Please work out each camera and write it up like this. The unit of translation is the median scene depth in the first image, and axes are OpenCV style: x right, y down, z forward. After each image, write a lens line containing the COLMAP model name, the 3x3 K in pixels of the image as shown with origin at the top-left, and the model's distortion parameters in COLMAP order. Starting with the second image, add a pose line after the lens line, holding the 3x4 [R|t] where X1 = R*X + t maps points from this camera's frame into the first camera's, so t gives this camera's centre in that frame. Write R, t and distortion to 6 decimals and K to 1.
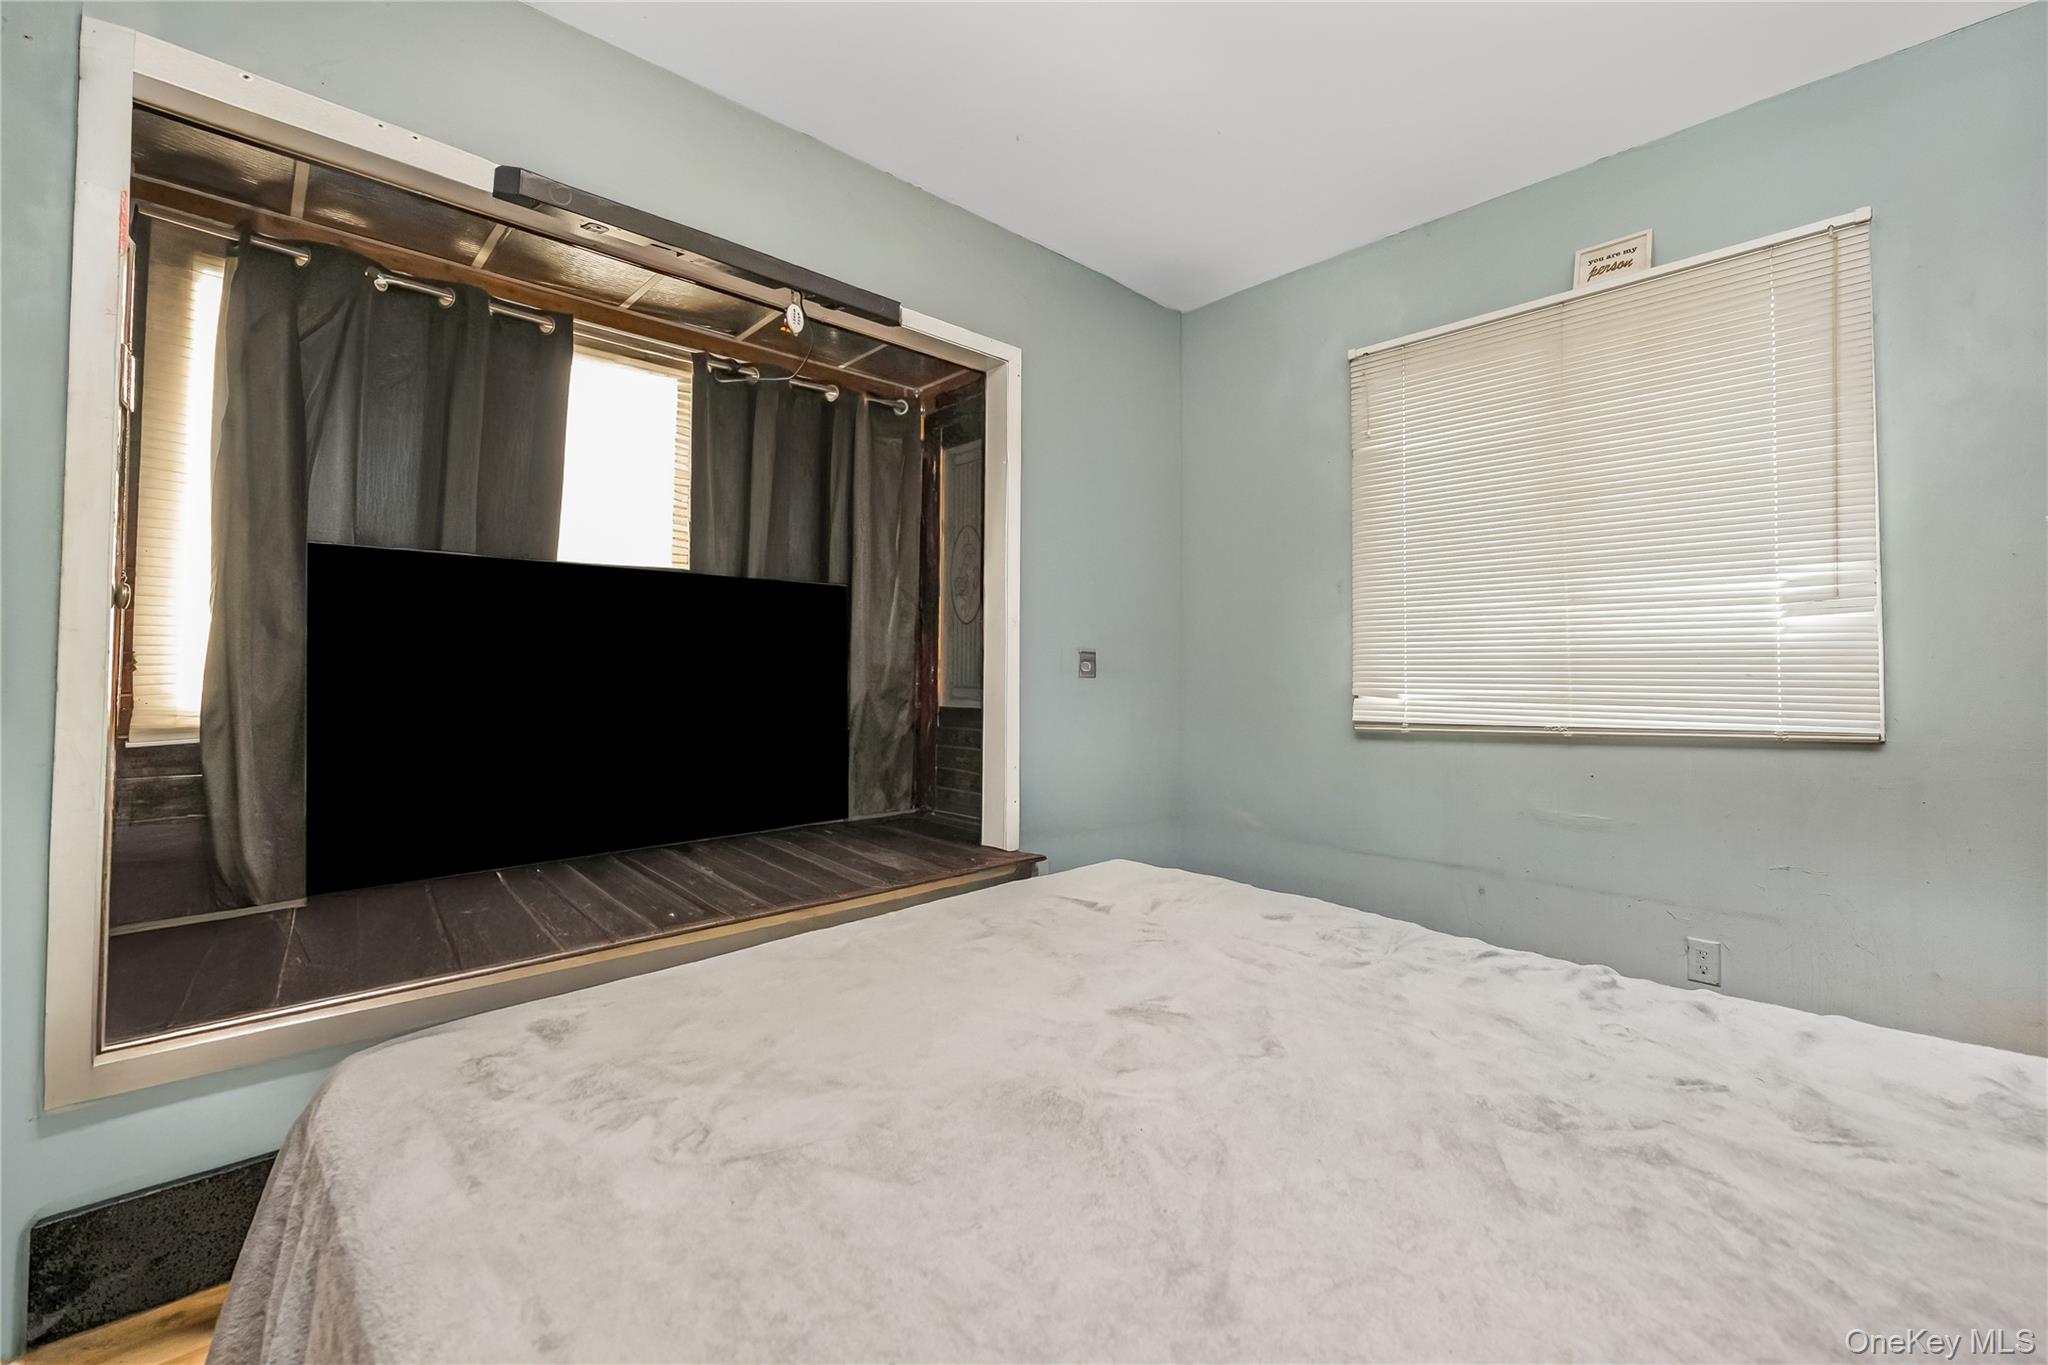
lens RADIAL K [[814.4, 0, 1017.8], [0, 814.4, 729.9], [0, 0, 1]] dist [0.000018, 0.000078]
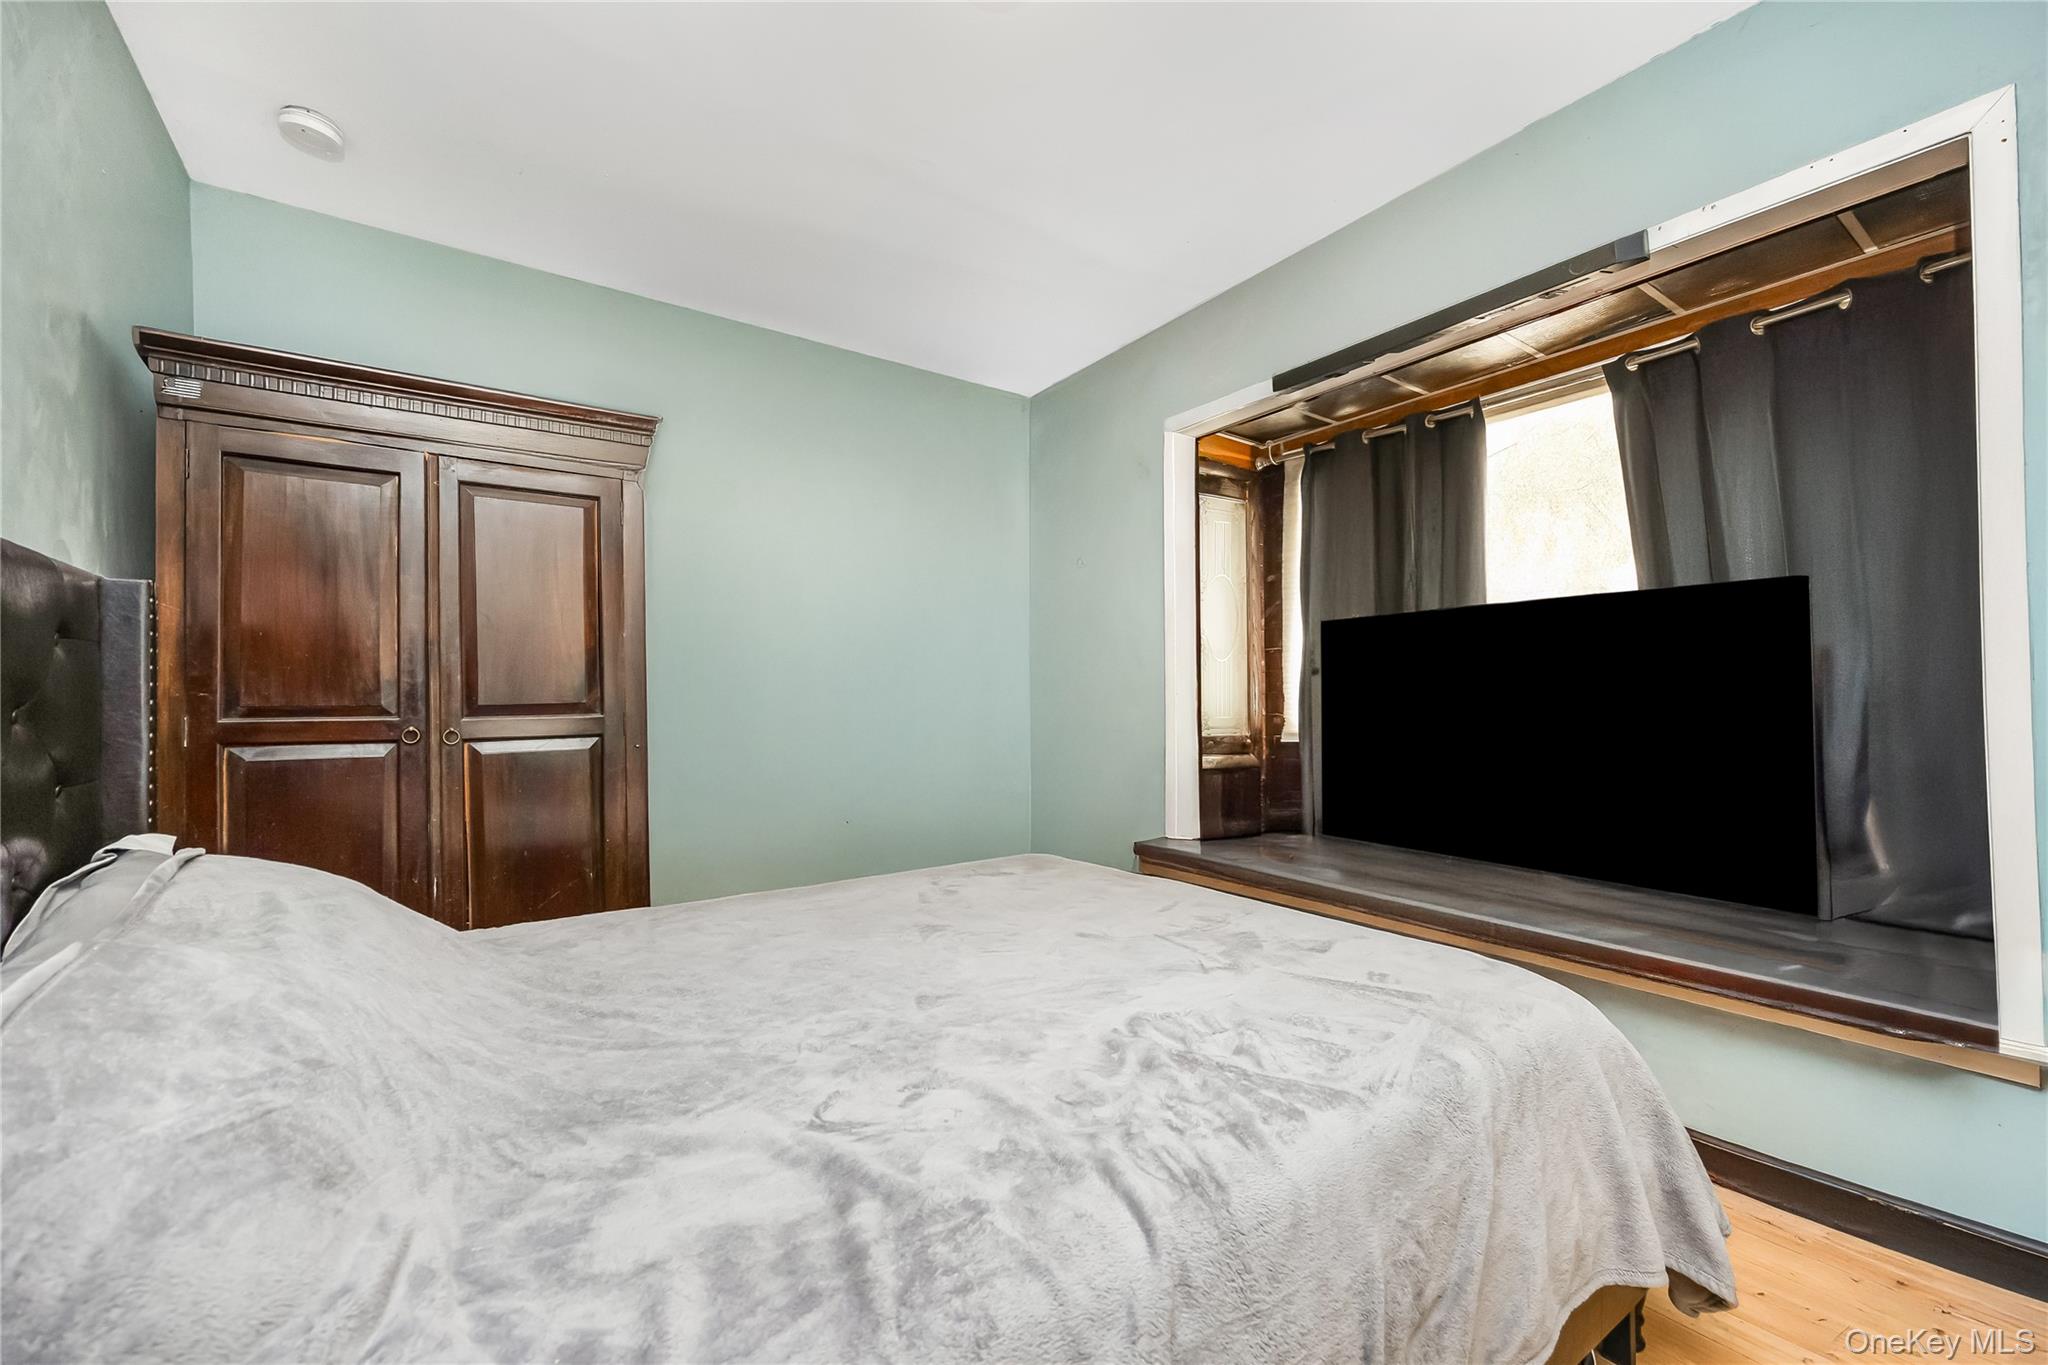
lens RADIAL K [[826.0, 0, 1039.7], [0, 826.0, 685.1], [0, 0, 1]] dist [-0.014104, 0.000051]
pose [[-0.090334, -0.030935, -0.995431, 0.646260], [-0.080470, 0.996476, -0.023665, -0.014675], [0.992655, 0.077964, -0.092505, 0.491525]]
